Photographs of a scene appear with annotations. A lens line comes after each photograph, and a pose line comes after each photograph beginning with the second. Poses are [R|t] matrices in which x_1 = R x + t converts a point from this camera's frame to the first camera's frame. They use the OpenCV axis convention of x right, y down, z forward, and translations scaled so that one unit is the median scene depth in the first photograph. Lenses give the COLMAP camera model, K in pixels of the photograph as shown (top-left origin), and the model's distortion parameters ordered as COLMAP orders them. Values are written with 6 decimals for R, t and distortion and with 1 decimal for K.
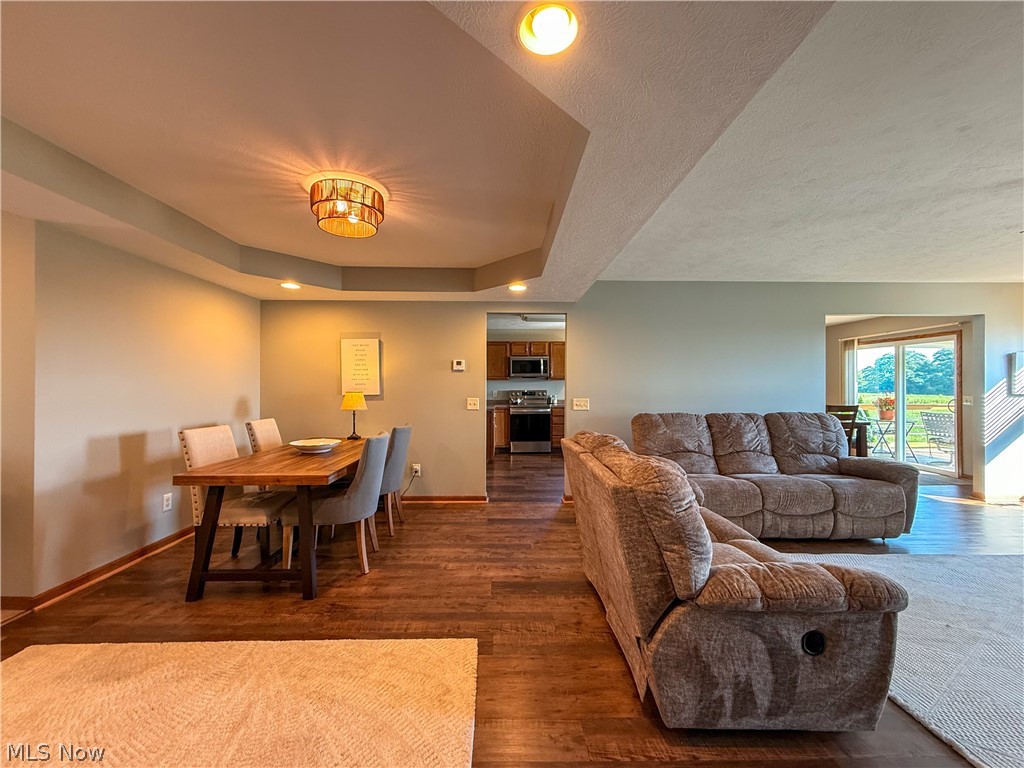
lens RADIAL K [[415.3, 0, 492.3], [0, 415.3, 383.0], [0, 0, 1]] dist [0.000520, 0.000160]
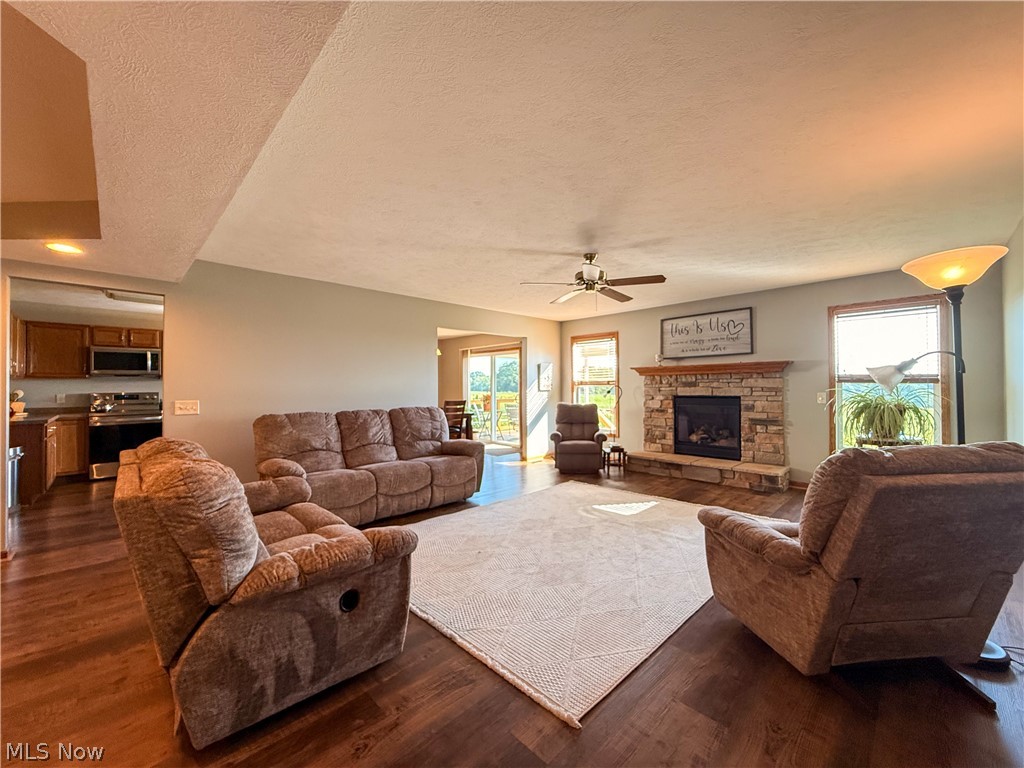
lens RADIAL K [[415.3, 0, 533.5], [0, 415.3, 385.4], [0, 0, 1]] dist [0.000520, 0.000160]
pose [[0.711260, 0.000103, 0.702929, 0.161153], [0.001503, 0.999997, -0.001667, 0.012828], [-0.702928, 0.002242, 0.711258, -0.095209]]
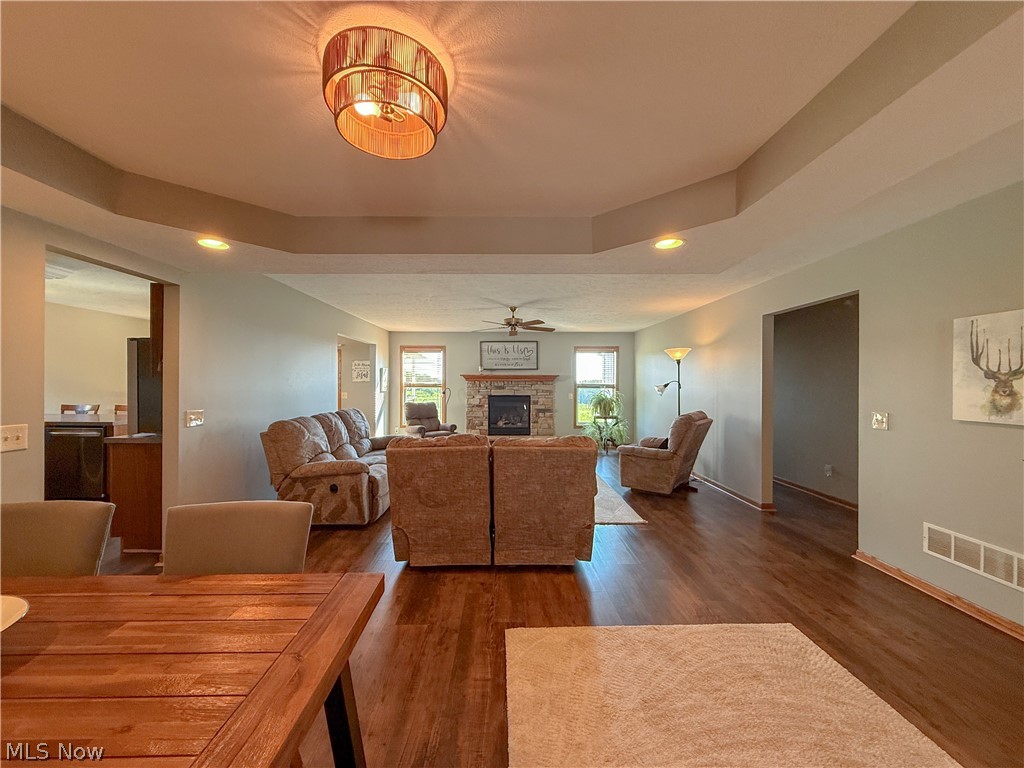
lens RADIAL K [[415.3, 0, 519.5], [0, 415.3, 387.4], [0, 0, 1]] dist [0.000520, 0.000160]
pose [[-0.035169, -0.011352, 0.999317, -0.590353], [-0.010792, 0.999881, 0.010978, -0.018522], [-0.999323, -0.010399, -0.035287, 0.532043]]
